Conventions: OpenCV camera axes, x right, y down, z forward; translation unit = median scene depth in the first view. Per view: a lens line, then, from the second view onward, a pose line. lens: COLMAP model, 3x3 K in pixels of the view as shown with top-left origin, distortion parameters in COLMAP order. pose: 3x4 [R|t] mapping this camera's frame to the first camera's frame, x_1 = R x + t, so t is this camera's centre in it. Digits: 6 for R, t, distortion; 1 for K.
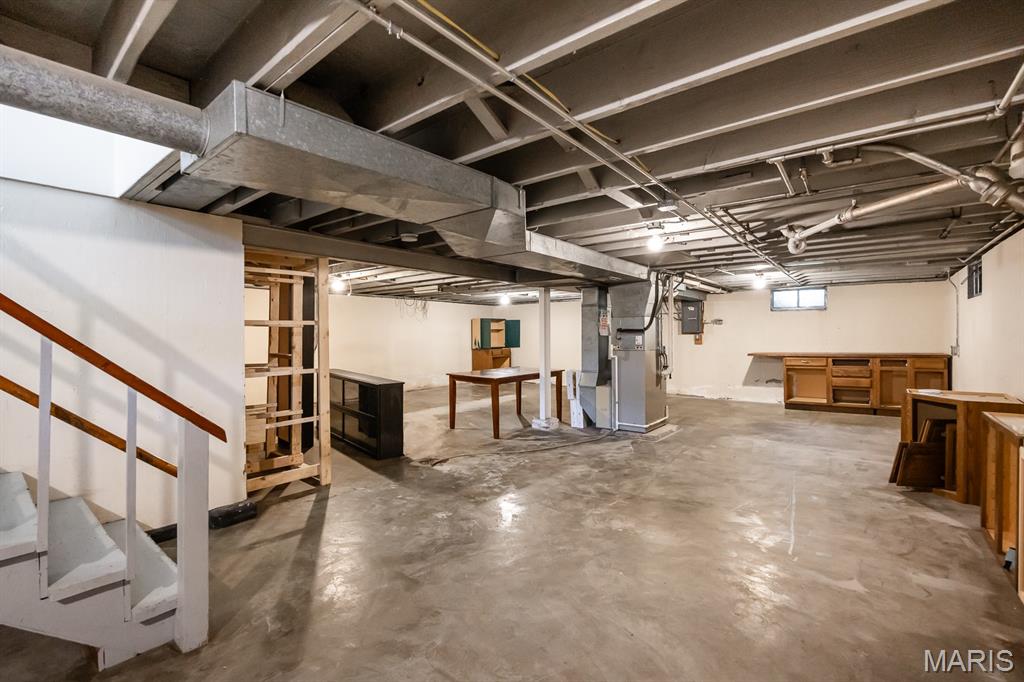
lens RADIAL K [[444.9, 0, 510.5], [0, 444.9, 337.6], [0, 0, 1]] dist [0.000481, 0.000012]
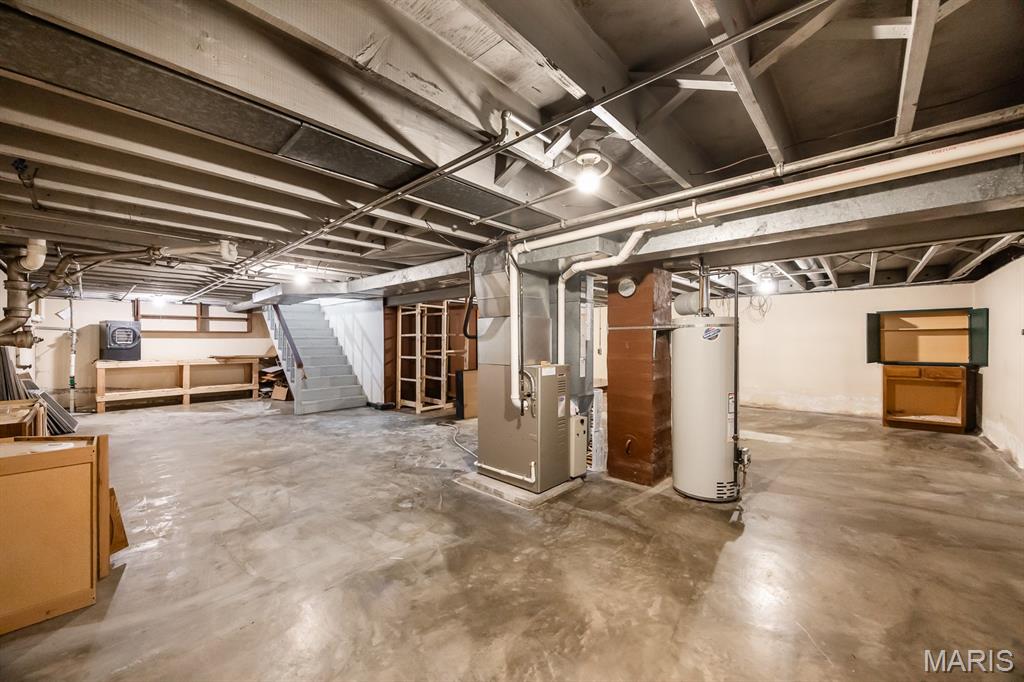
lens RADIAL K [[382.7, 0, 510.9], [0, 382.7, 339.8], [0, 0, 1]] dist [-0.001980, -0.000188]
pose [[-0.062588, 0.005433, -0.998025, 1.234099], [-0.002862, 0.999980, 0.005624, -0.019173], [0.998035, 0.003208, -0.062571, 1.430354]]
